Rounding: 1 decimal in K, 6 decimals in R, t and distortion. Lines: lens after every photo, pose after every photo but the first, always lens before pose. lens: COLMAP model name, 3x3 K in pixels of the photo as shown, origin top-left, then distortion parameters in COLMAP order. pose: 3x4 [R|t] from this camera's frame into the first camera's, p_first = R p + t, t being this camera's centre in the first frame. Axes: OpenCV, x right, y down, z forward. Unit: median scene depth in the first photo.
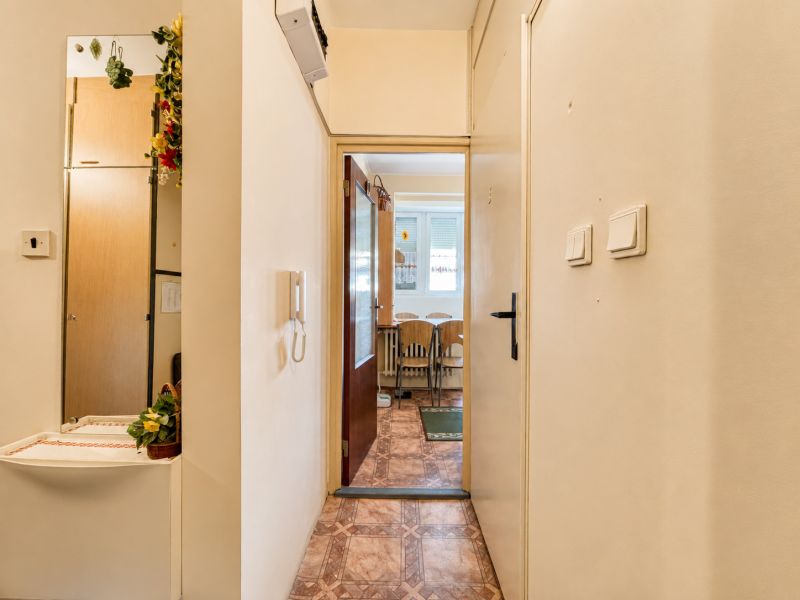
lens RADIAL K [[326.7, 0, 400.0], [0, 326.7, 300.0], [0, 0, 1]] dist [0.002171, 0.000029]
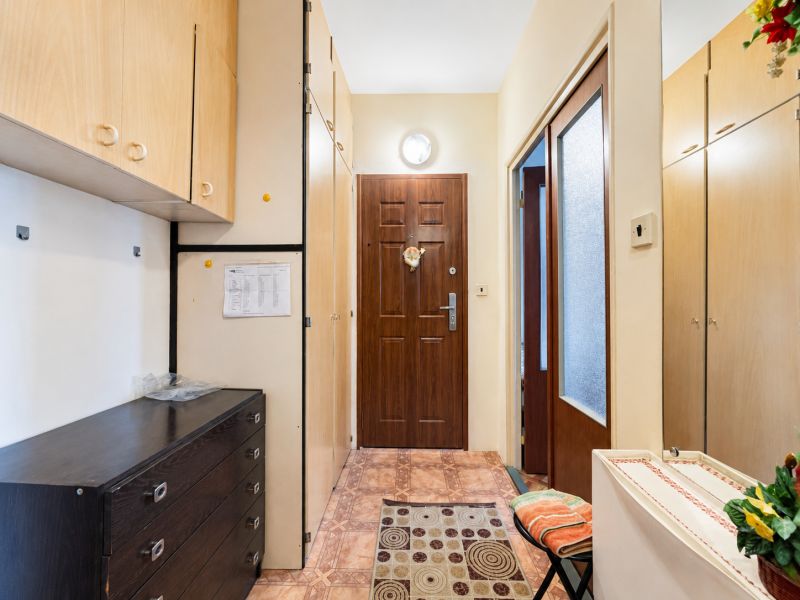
lens RADIAL K [[360.7, 0, 403.5], [0, 360.7, 283.8], [0, 0, 1]] dist [-0.003018, -0.001084]
pose [[-0.004117, -0.054746, -0.998492, -0.143114], [-0.004599, 0.998491, -0.054727, 0.030169], [0.999981, 0.004367, -0.004363, 0.377361]]
